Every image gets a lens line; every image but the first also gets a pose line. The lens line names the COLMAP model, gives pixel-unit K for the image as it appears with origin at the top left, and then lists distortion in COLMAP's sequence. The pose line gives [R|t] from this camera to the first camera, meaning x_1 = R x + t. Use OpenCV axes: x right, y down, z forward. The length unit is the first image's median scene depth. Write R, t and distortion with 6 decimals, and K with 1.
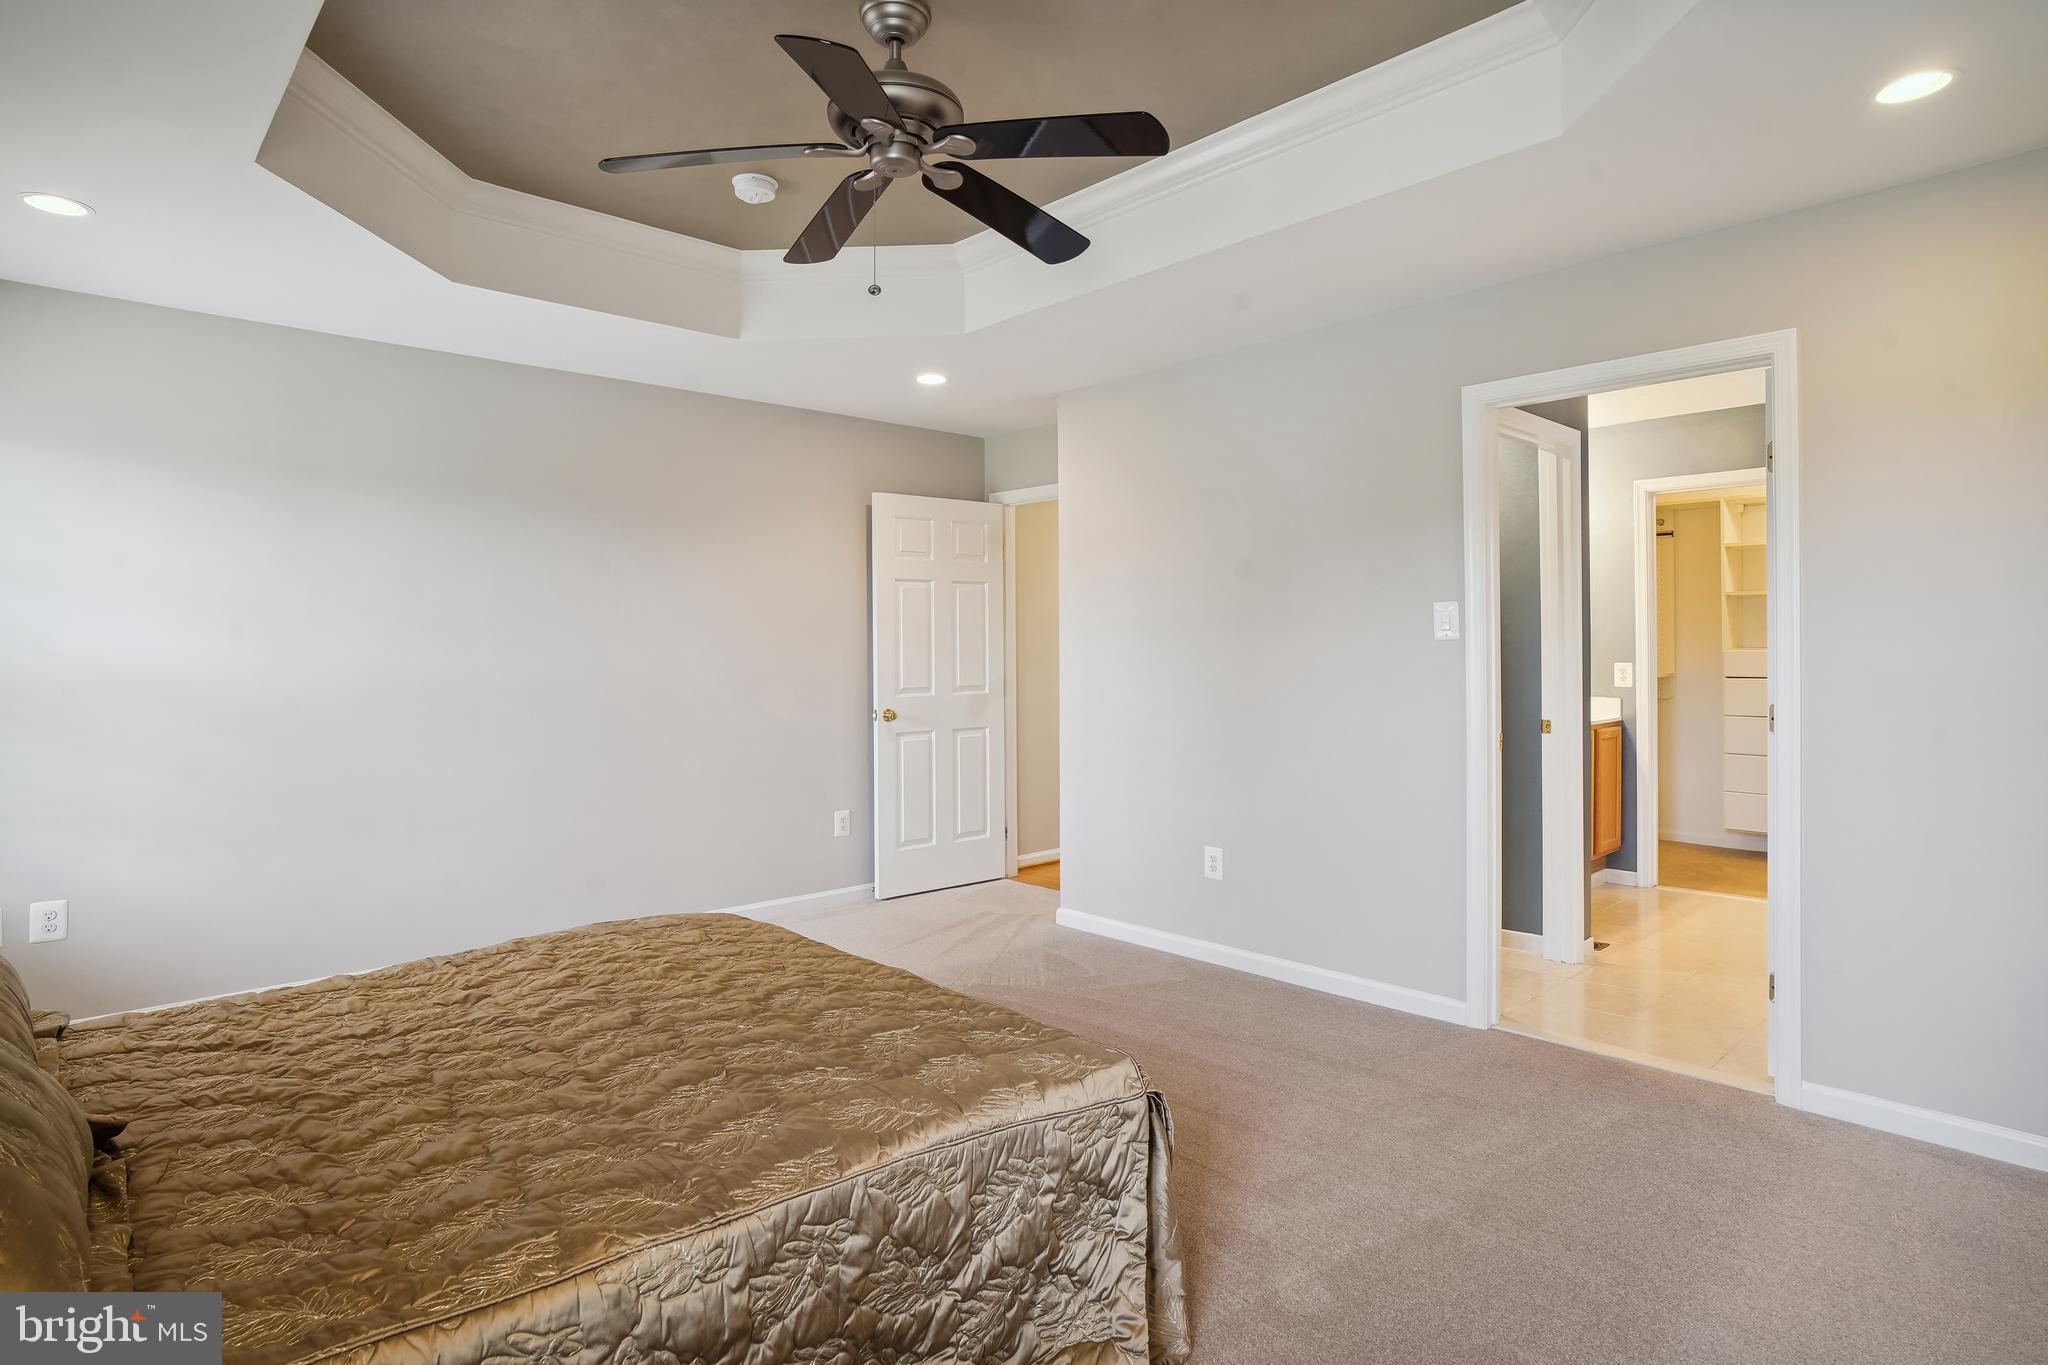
lens RADIAL K [[1059.1, 0, 1087.4], [0, 1059.1, 643.2], [0, 0, 1]] dist [0.007272, 0.000968]
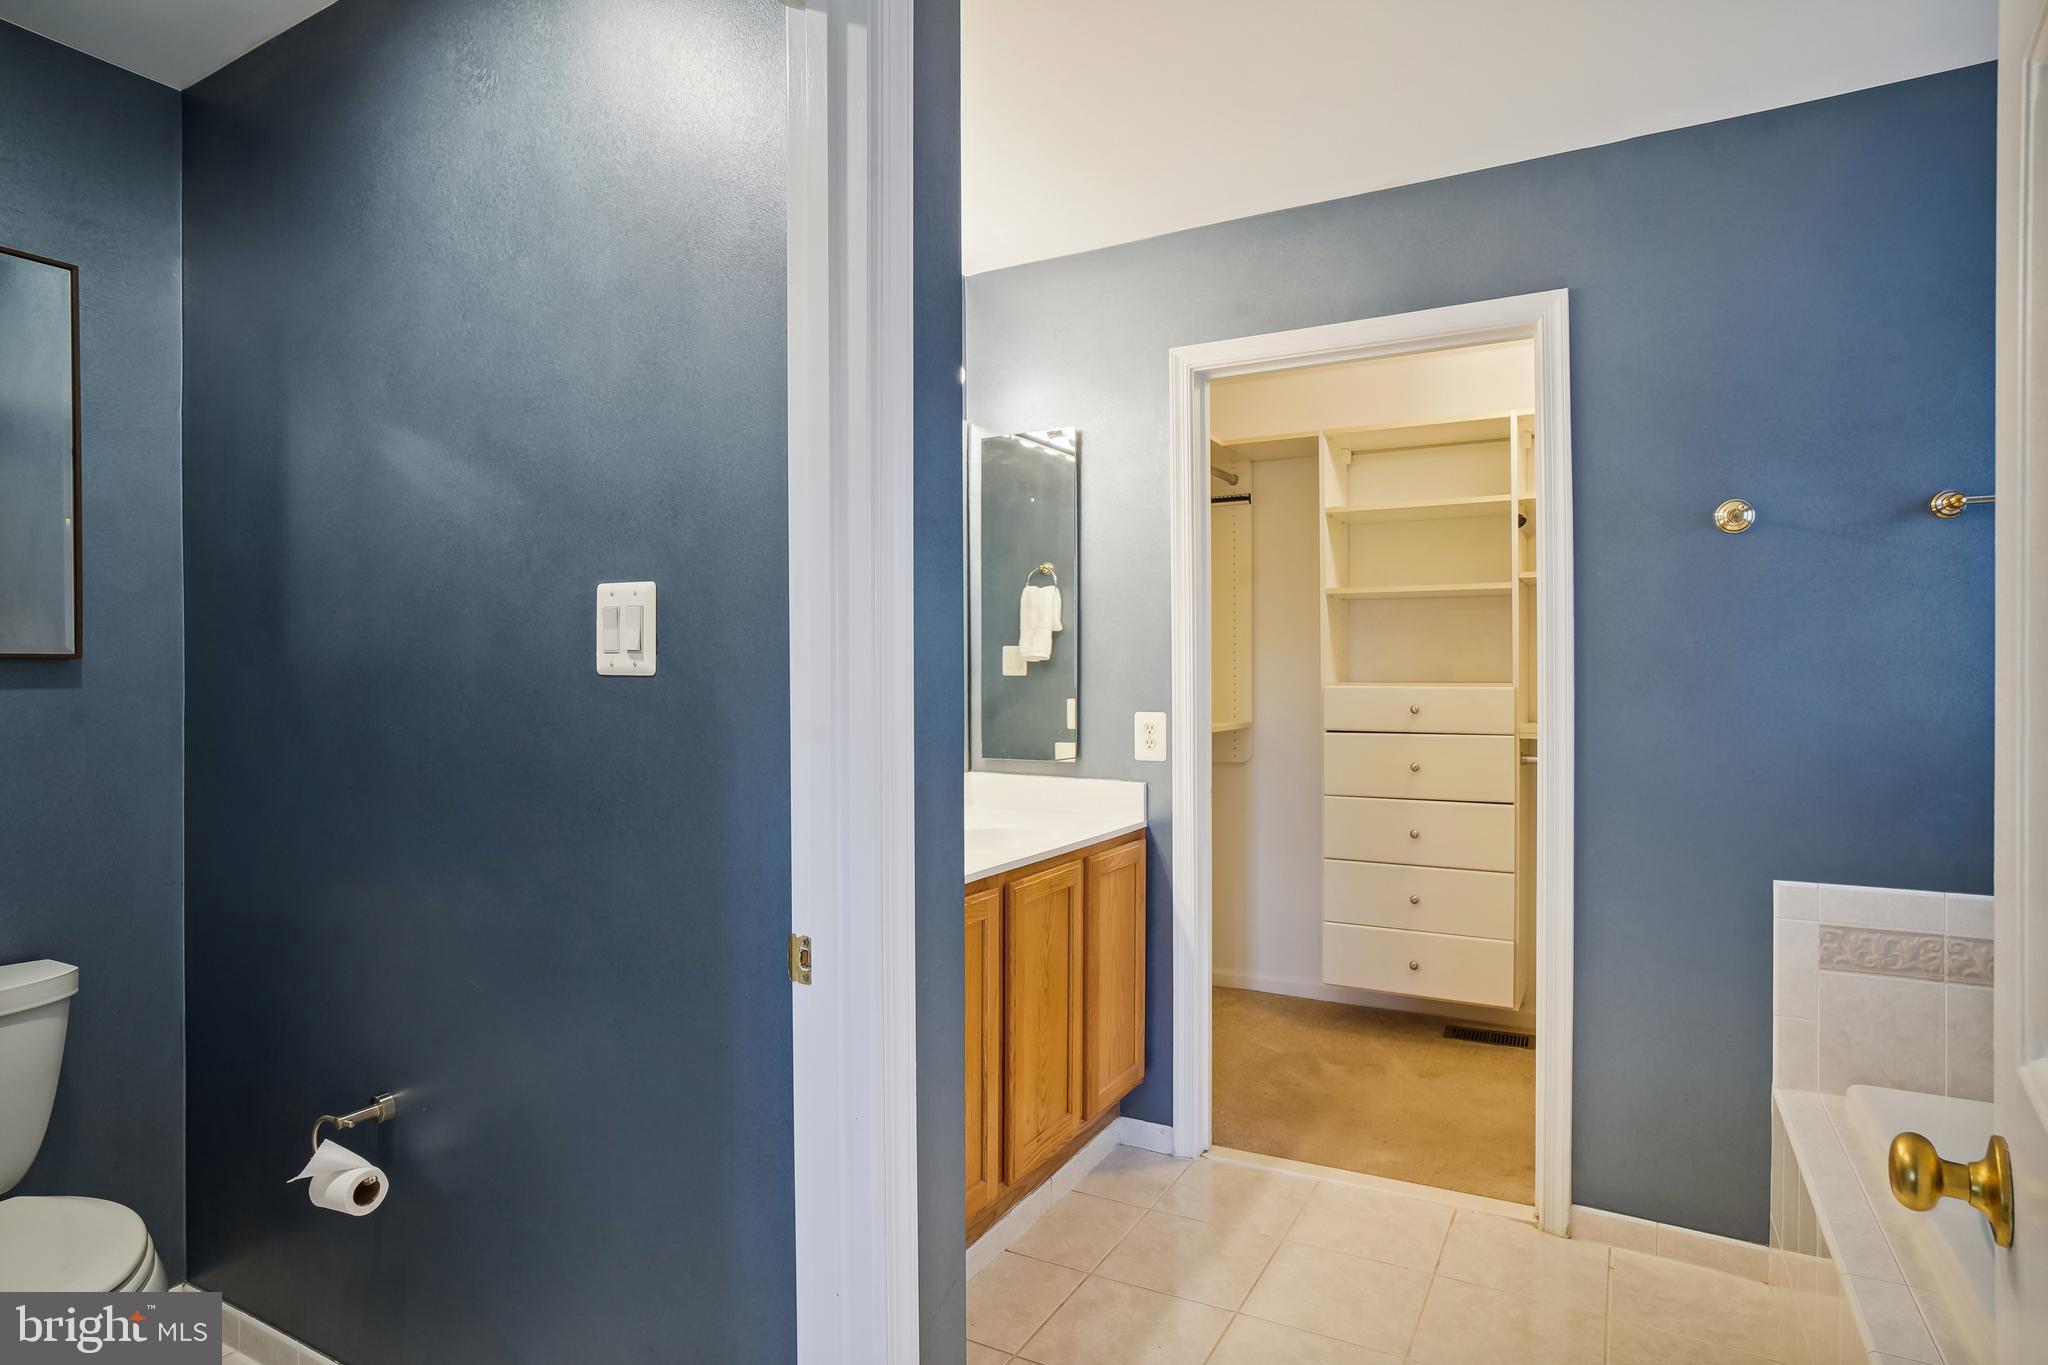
lens RADIAL K [[1059.1, 0, 1024.5], [0, 1059.1, 683.2], [0, 0, 1]] dist [0.007272, 0.000968]
pose [[0.962052, -0.000516, 0.272867, 0.310001], [-0.001698, 0.999968, 0.007877, 0.001077], [-0.272862, -0.008041, 0.962020, 0.532553]]
